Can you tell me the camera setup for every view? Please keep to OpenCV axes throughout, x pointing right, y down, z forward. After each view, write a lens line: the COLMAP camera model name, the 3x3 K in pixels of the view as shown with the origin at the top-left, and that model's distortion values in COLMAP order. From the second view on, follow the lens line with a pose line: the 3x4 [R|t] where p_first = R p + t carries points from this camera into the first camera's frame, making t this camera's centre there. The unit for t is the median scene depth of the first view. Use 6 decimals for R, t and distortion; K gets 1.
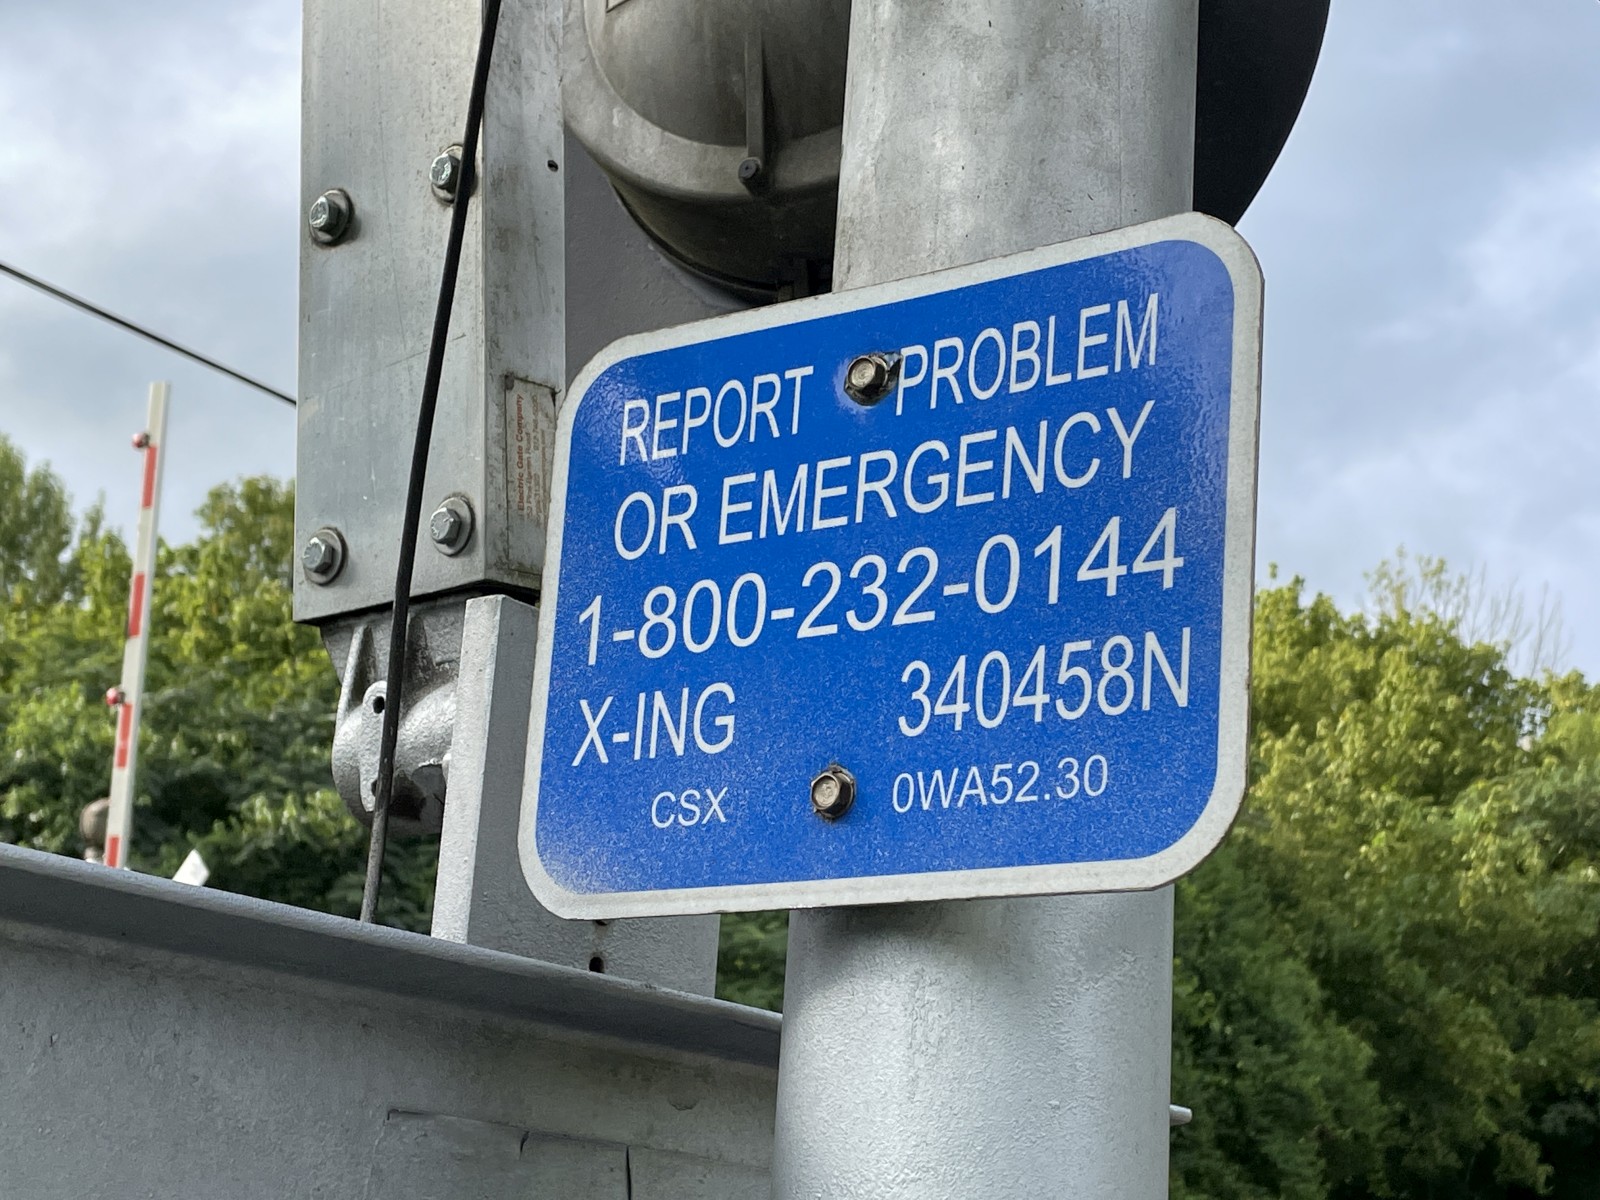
lens RADIAL K [[2494.1, 0, 804.6], [0, 2494.1, 602.8], [0, 0, 1]] dist [0.105048, -0.054923]
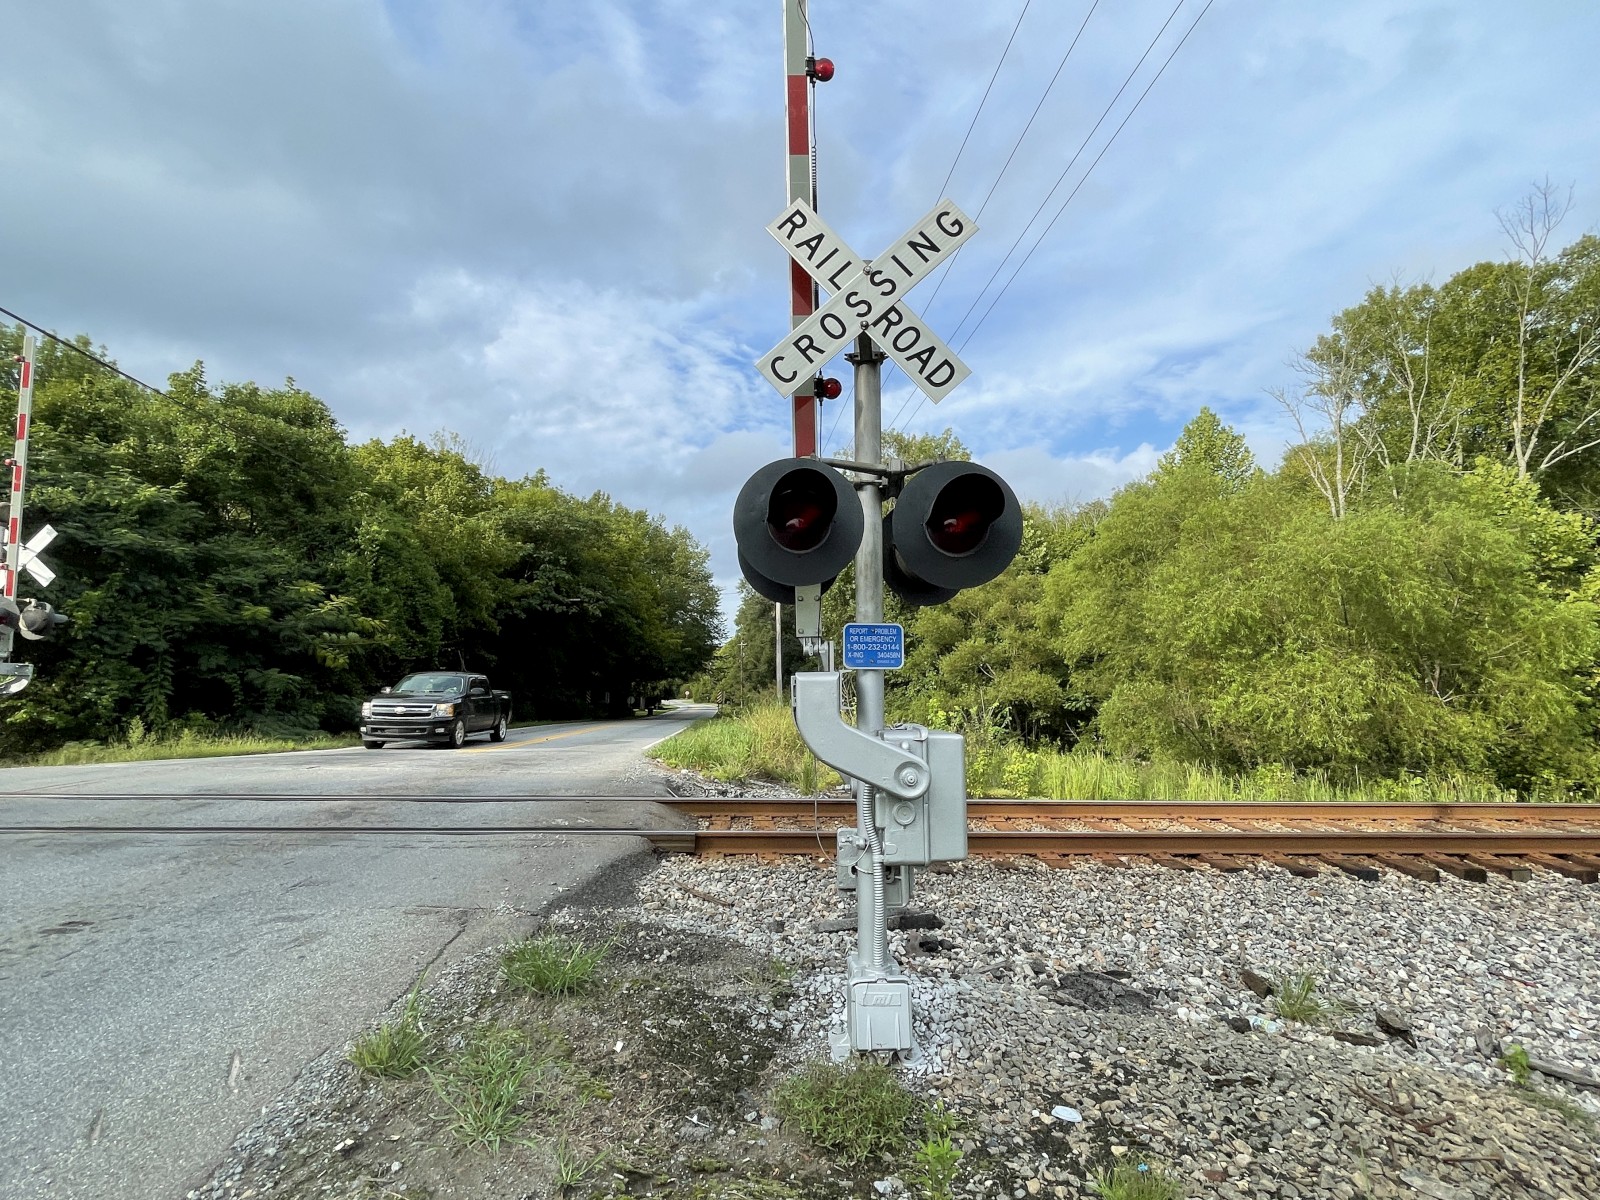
lens RADIAL K [[780.1, 0, 805.7], [0, 780.1, 598.5], [0, 0, 1]] dist [-0.001631, -0.000940]
pose [[0.756186, 0.010290, 0.654276, -0.090690], [-0.136594, 0.980331, 0.142452, -0.024350], [-0.639942, -0.197091, 0.742718, -0.057062]]
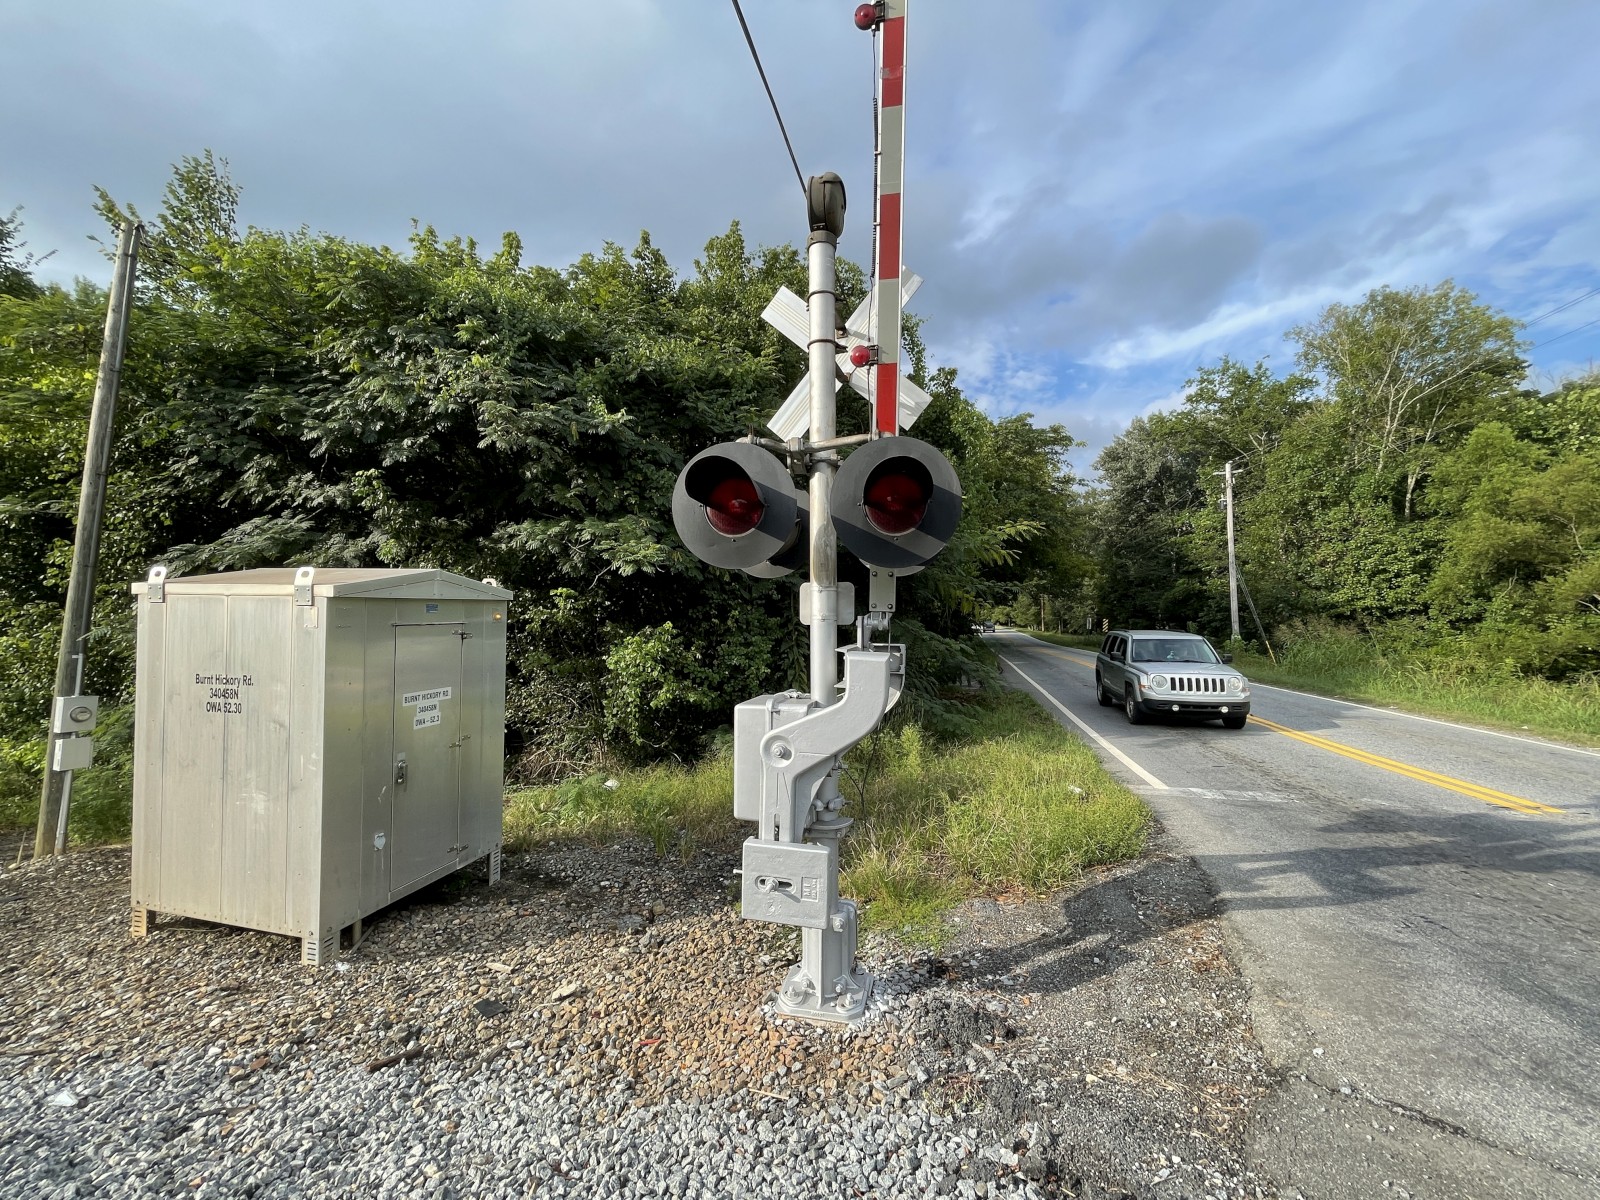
lens RADIAL K [[645.9, 0, 800.1], [0, 645.9, 599.8], [0, 0, 1]] dist [-0.000387, -0.000371]
pose [[0.935155, -0.059410, 0.349221, -0.190231], [-0.039014, 0.962566, 0.268226, 0.082279], [-0.352084, -0.264457, 0.897830, 0.397418]]
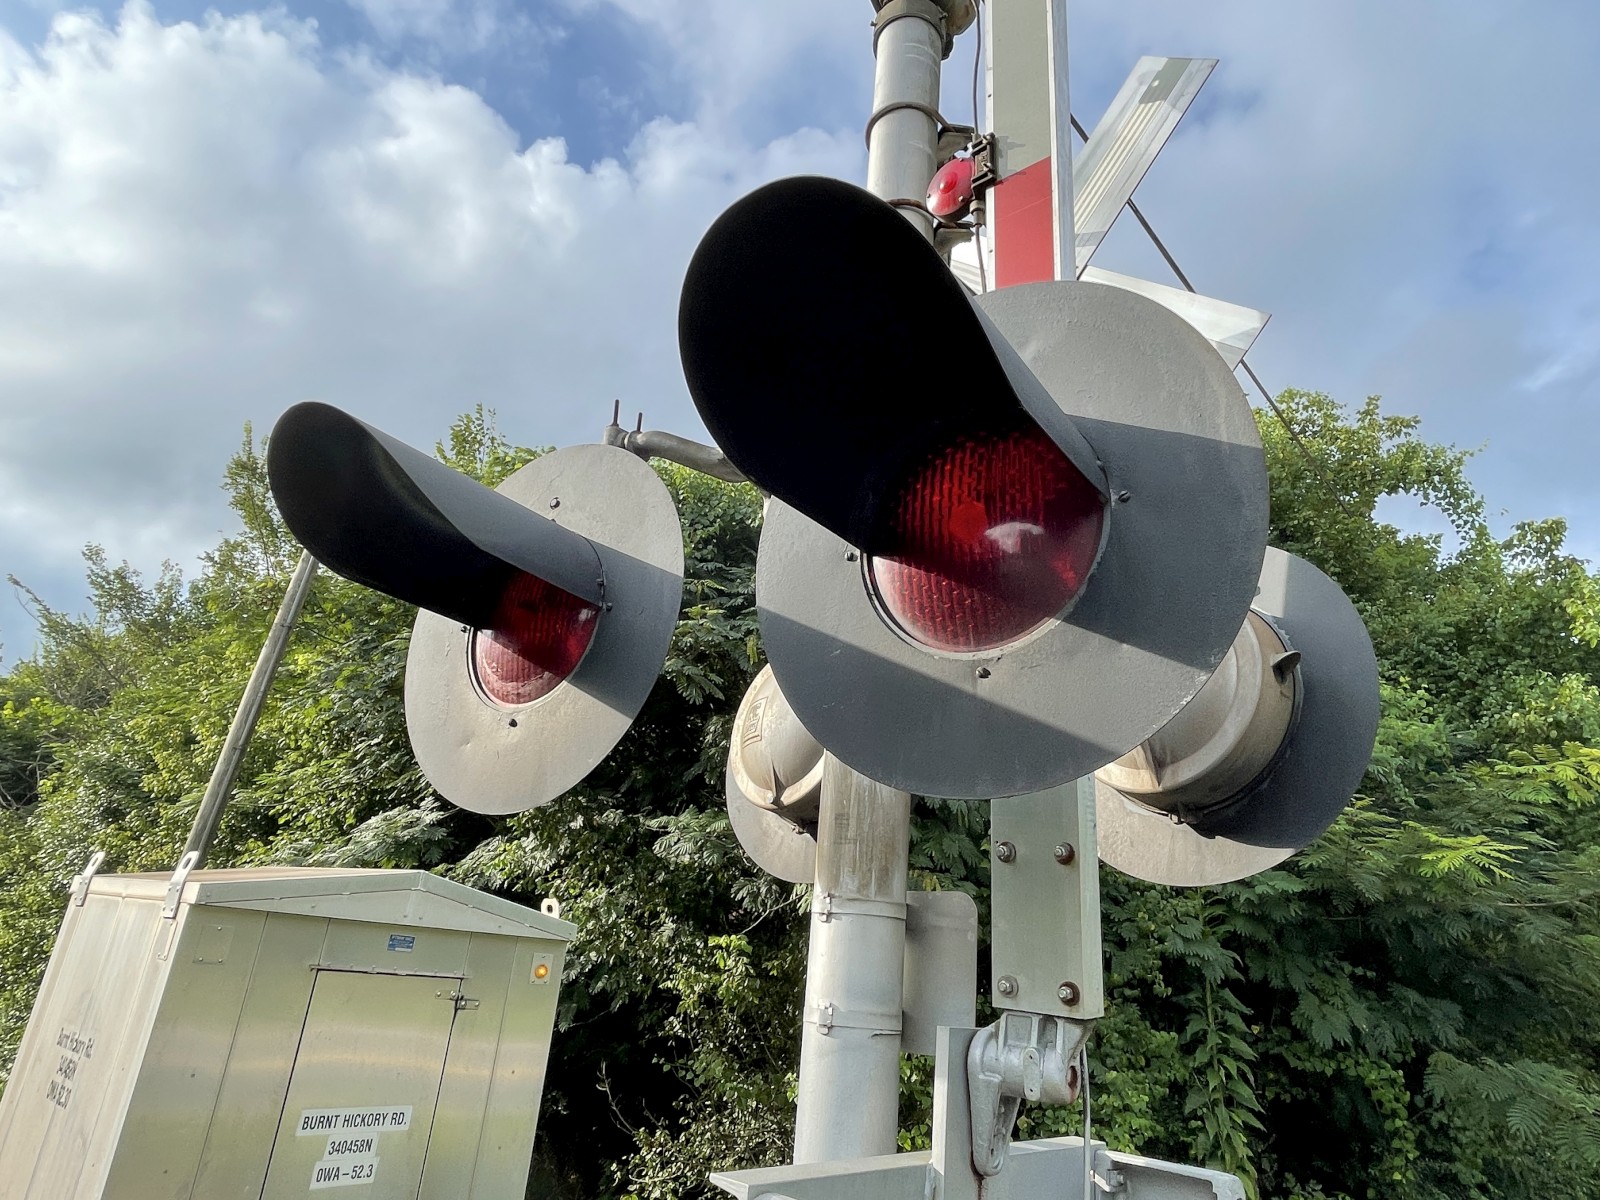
lens RADIAL K [[967.4, 0, 800.1], [0, 967.4, 598.6], [0, 0, 1]] dist [0.001012, 0.000044]
pose [[0.992805, -0.028981, -0.116184, -0.143537], [0.017232, 0.994749, -0.100880, 0.100087], [0.118497, 0.098152, 0.988091, 0.448870]]
